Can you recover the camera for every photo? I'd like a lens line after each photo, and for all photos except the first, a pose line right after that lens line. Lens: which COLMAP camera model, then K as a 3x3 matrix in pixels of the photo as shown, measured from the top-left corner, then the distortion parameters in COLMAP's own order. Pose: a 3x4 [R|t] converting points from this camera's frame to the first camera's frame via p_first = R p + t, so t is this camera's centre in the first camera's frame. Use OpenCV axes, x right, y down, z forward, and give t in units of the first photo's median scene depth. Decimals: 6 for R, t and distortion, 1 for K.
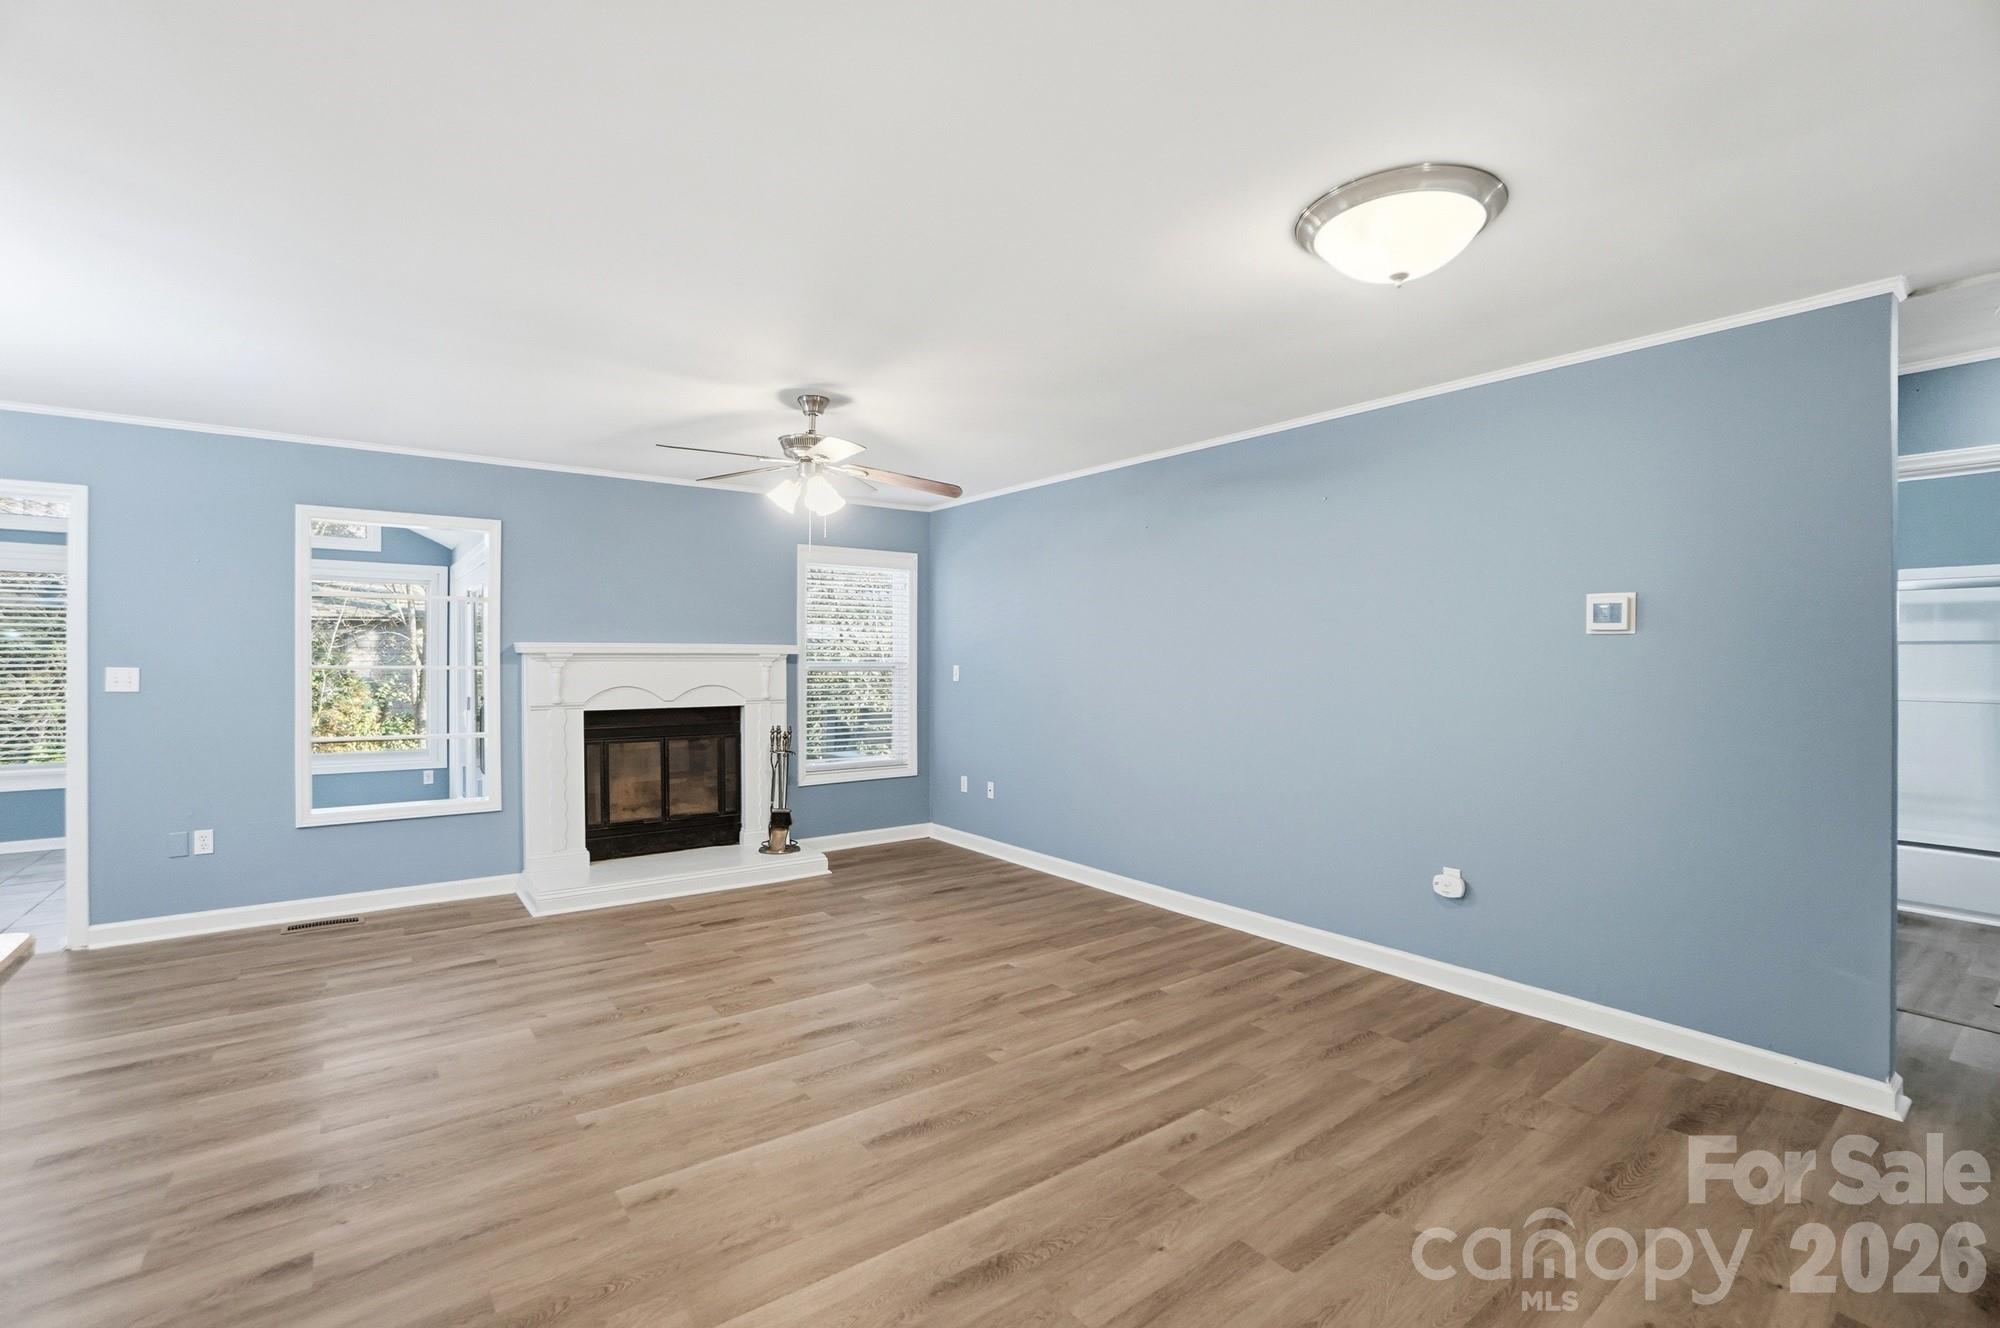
lens RADIAL K [[900.8, 0, 997.9], [0, 900.8, 661.1], [0, 0, 1]] dist [-0.044397, 0.013295]
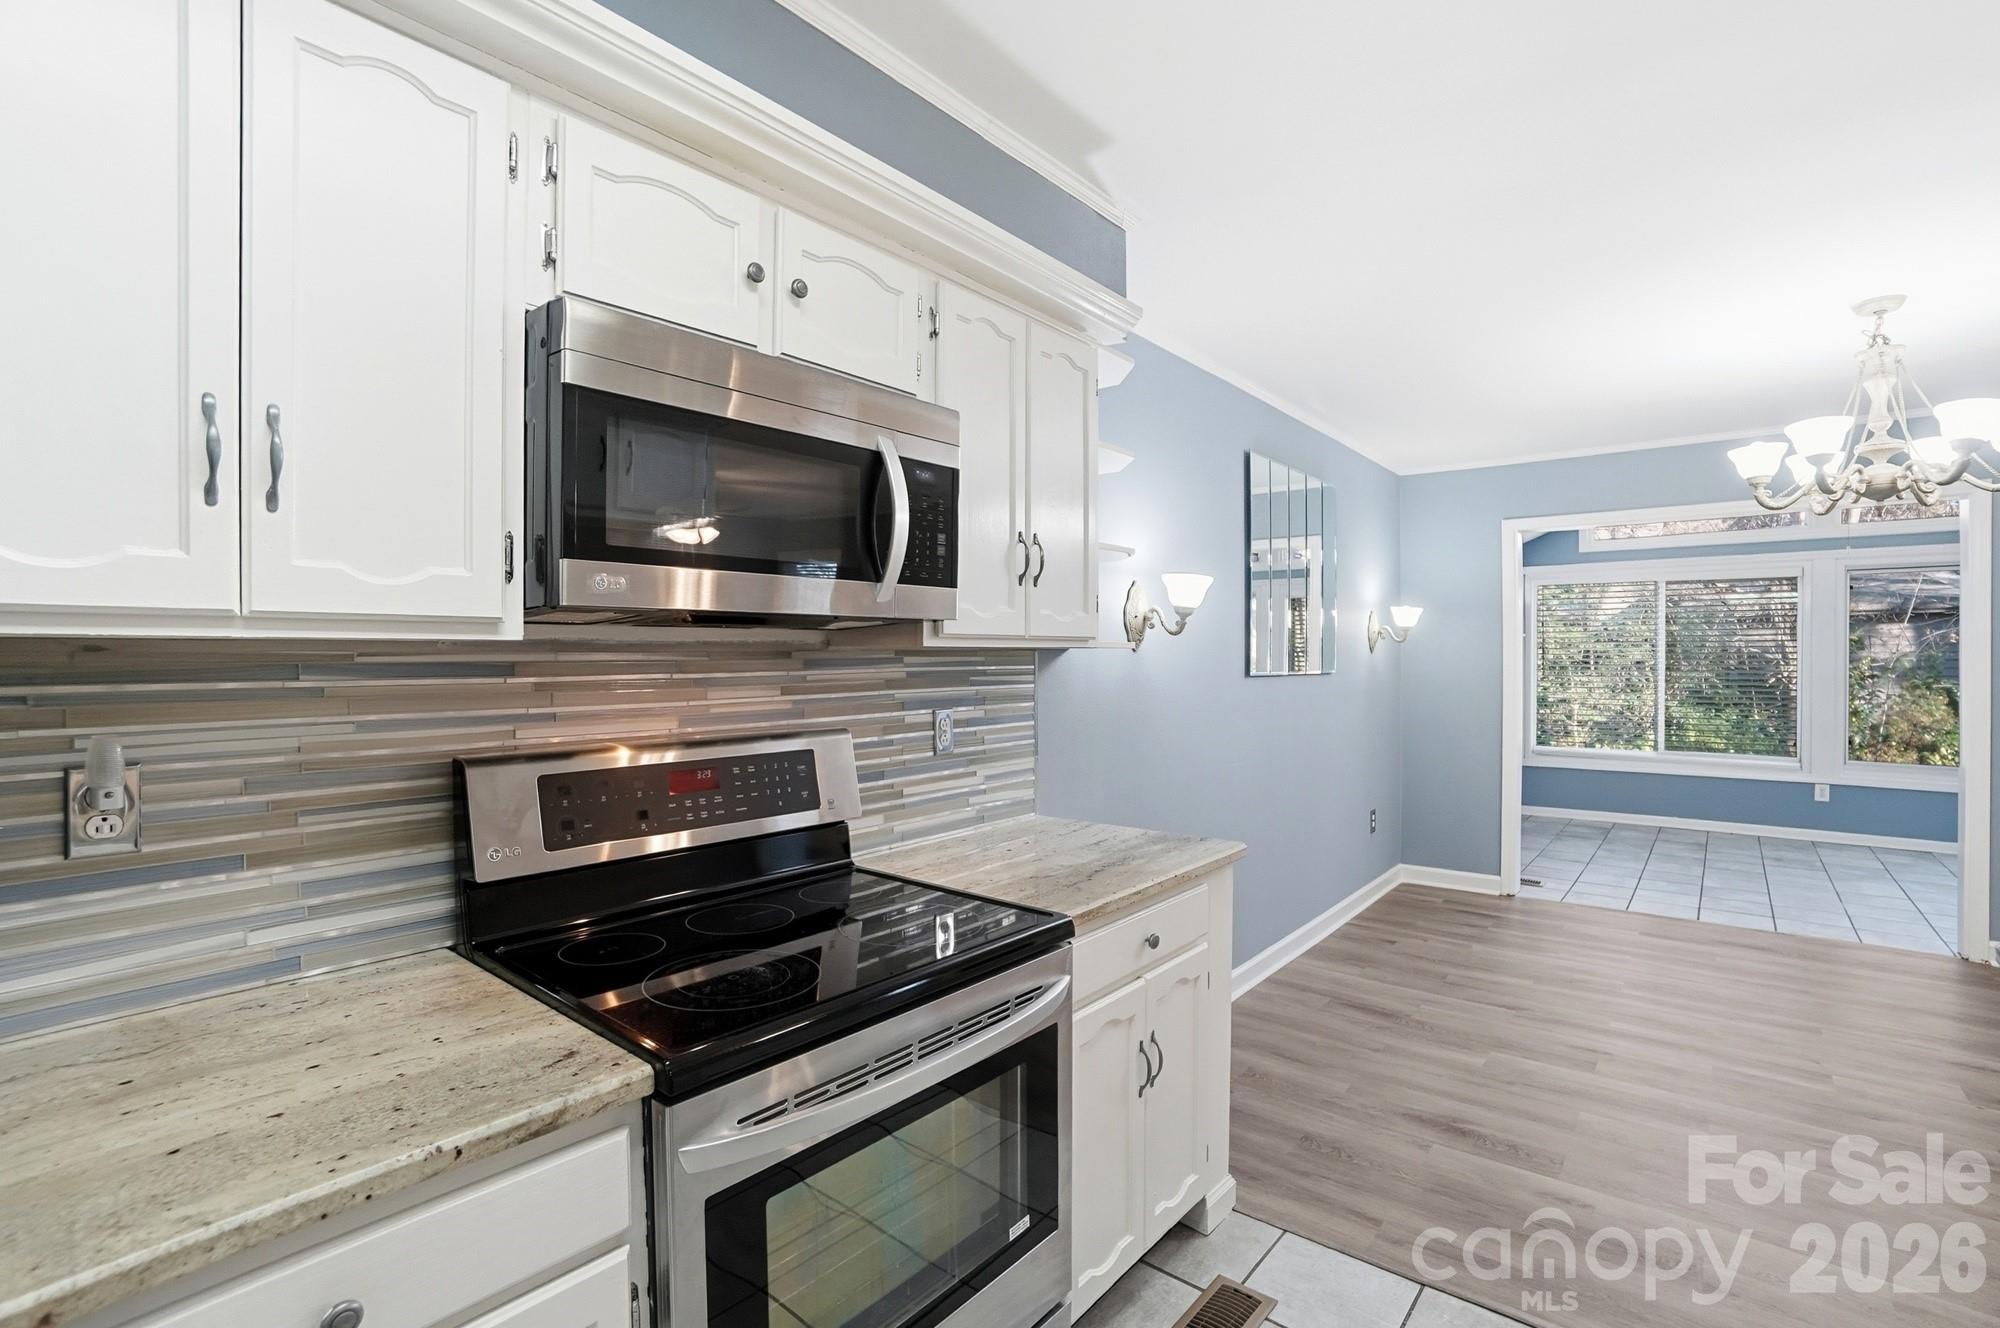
lens RADIAL K [[900.8, 0, 1002.7], [0, 900.8, 665.0], [0, 0, 1]] dist [-0.044397, 0.013295]
pose [[0.239779, 0.001710, -0.970826, -0.299962], [0.003999, 0.999988, 0.002749, -0.005068], [0.970819, -0.004541, 0.239770, -0.226954]]
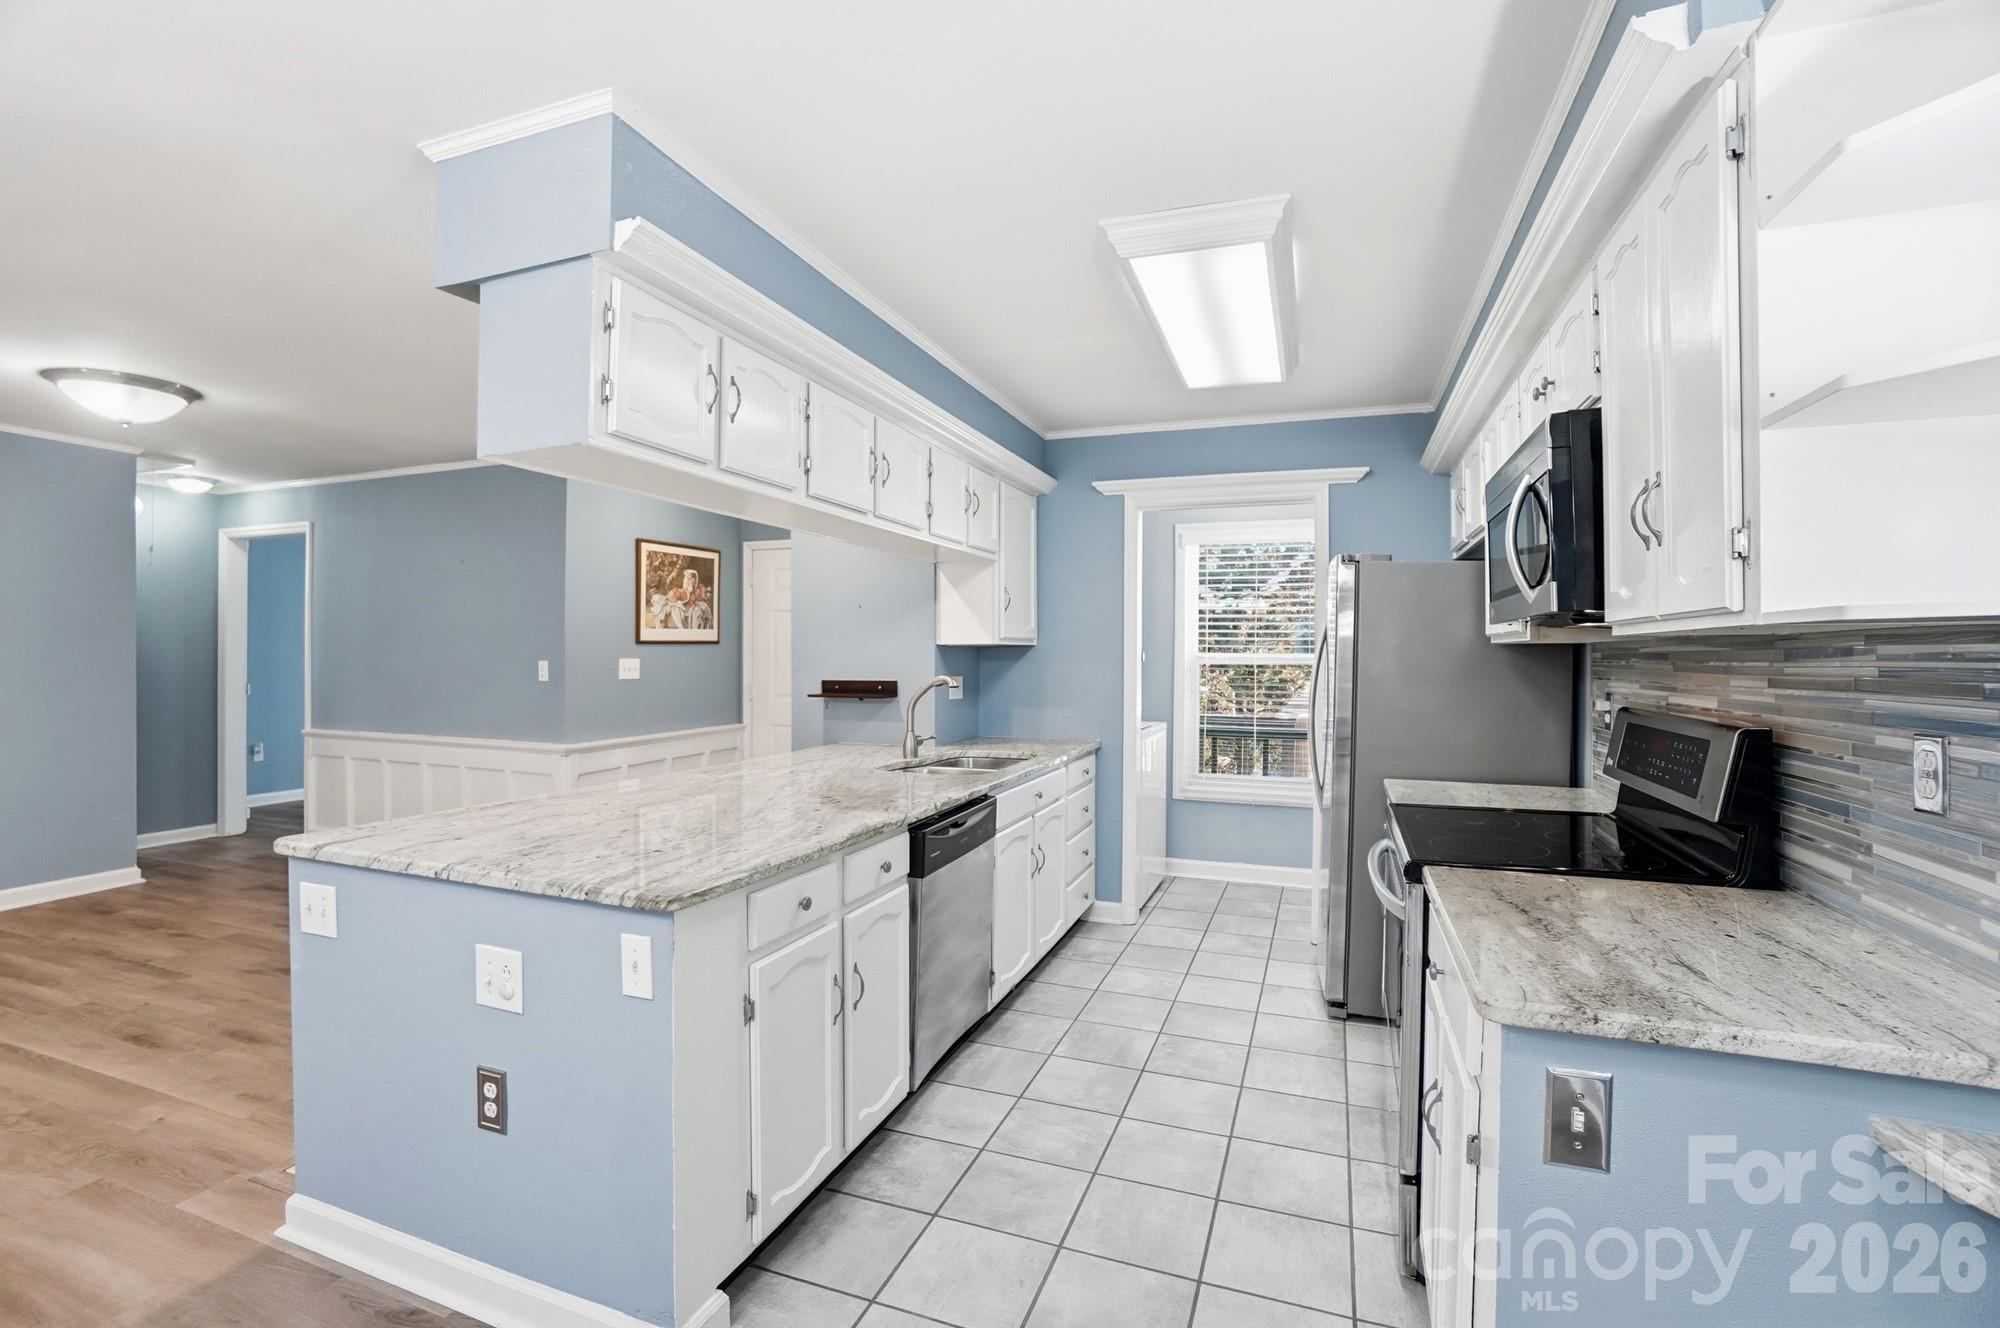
lens RADIAL K [[900.8, 0, 991.6], [0, 900.8, 662.8], [0, 0, 1]] dist [-0.044397, 0.013295]
pose [[-0.536300, -0.016022, 0.843875, -0.815421], [-0.007816, 0.999871, 0.014016, -0.004024], [-0.843991, 0.000921, -0.536357, 0.214966]]
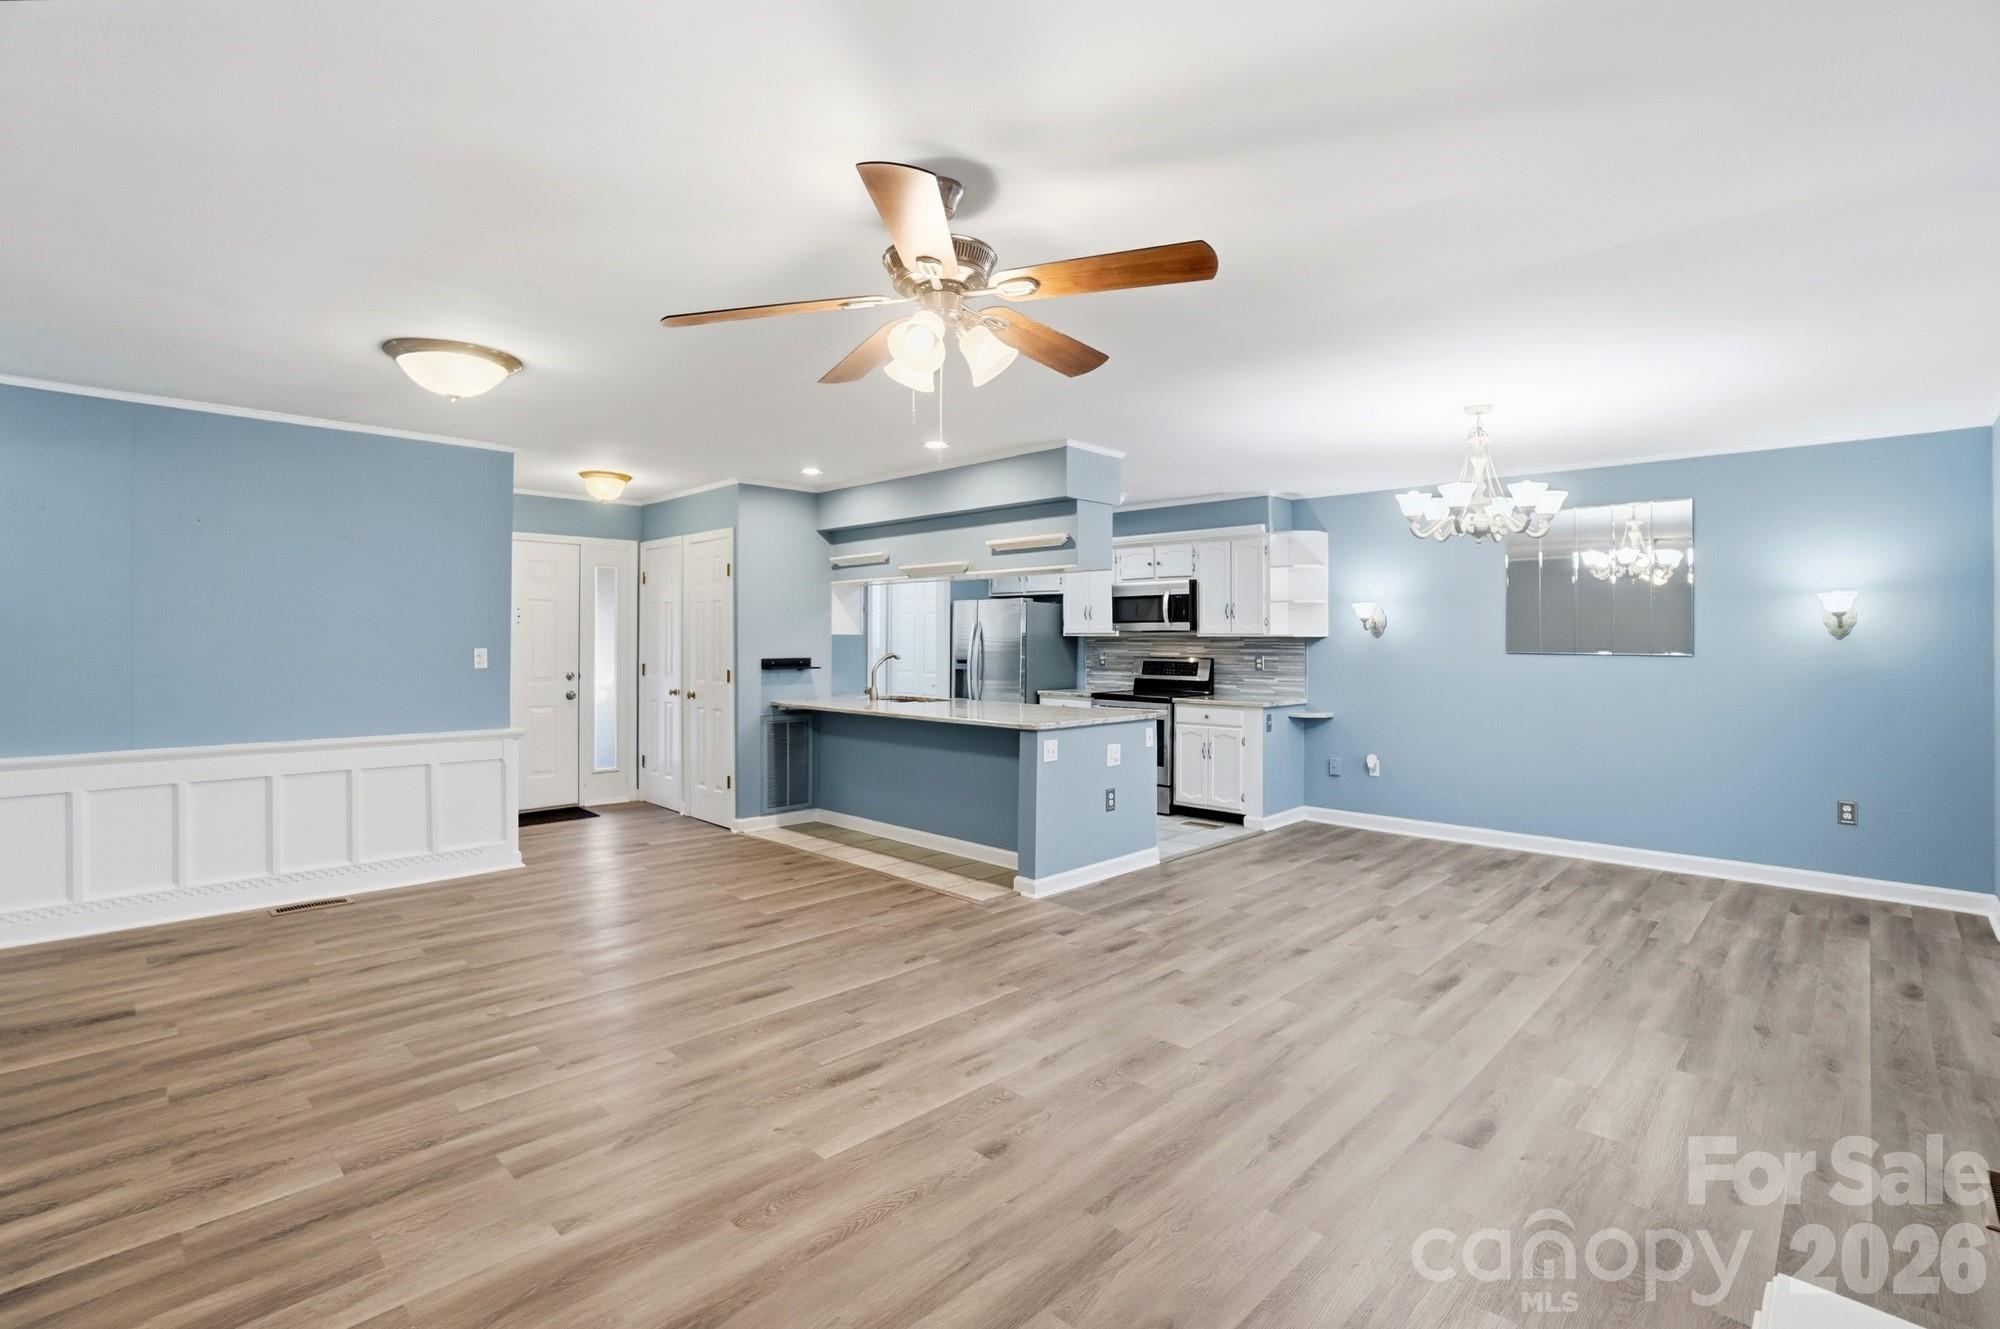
lens RADIAL K [[900.8, 0, 1003.5], [0, 900.8, 666.7], [0, 0, 1]] dist [-0.044397, 0.013295]
pose [[-0.987238, -0.004411, -0.159188, -0.123399], [-0.008985, 0.999567, 0.028024, -0.001481], [0.158995, 0.029097, -0.986851, 1.191112]]
